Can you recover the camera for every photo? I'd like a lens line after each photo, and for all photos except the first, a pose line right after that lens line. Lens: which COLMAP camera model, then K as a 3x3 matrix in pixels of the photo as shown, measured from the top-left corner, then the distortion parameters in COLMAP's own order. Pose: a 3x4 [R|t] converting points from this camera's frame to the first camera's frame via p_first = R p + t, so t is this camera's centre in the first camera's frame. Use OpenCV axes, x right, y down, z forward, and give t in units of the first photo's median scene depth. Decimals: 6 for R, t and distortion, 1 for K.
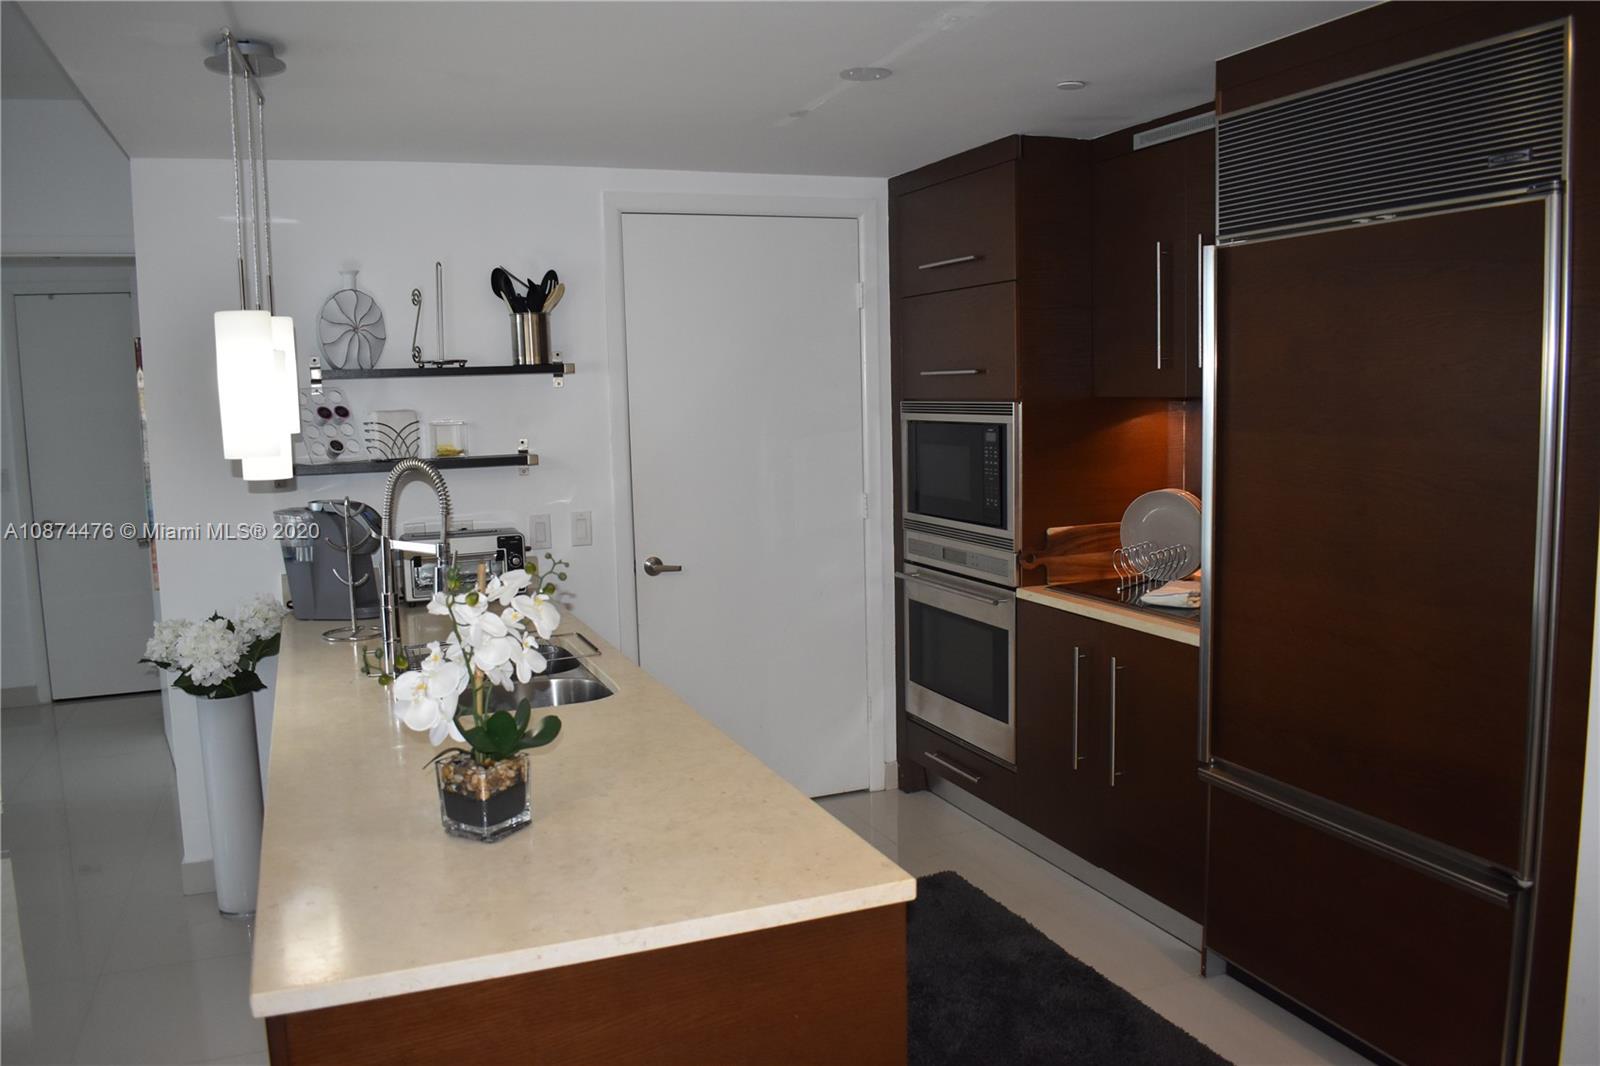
lens RADIAL K [[1243.1, 0, 800.7], [0, 1243.1, 531.5], [0, 0, 1]] dist [-0.099437, 0.019347]
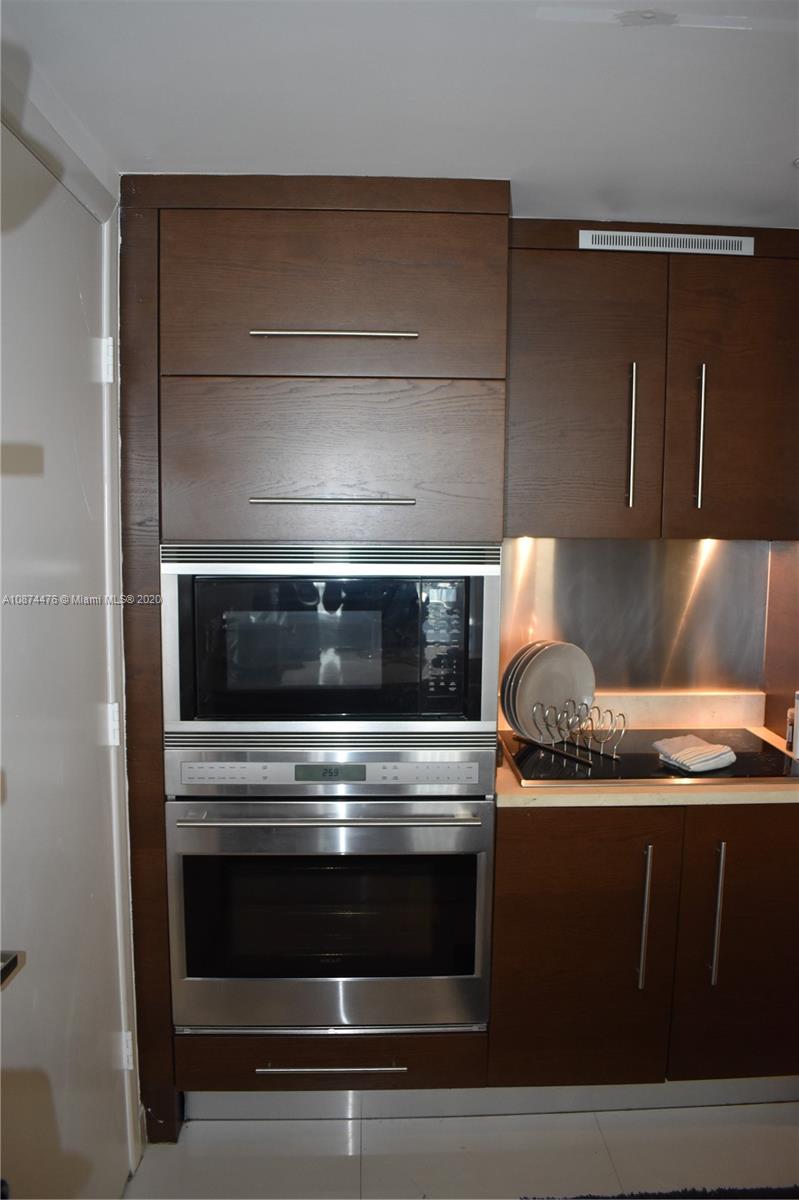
lens RADIAL K [[932.3, 0, 399.9], [0, 932.3, 600.0], [0, 0, 1]] dist [-0.099437, 0.019347]
pose [[0.354454, -0.067921, 0.932604, -0.353083], [0.098385, 0.994531, 0.035038, -0.093997], [-0.929883, 0.079335, 0.359198, 0.830828]]
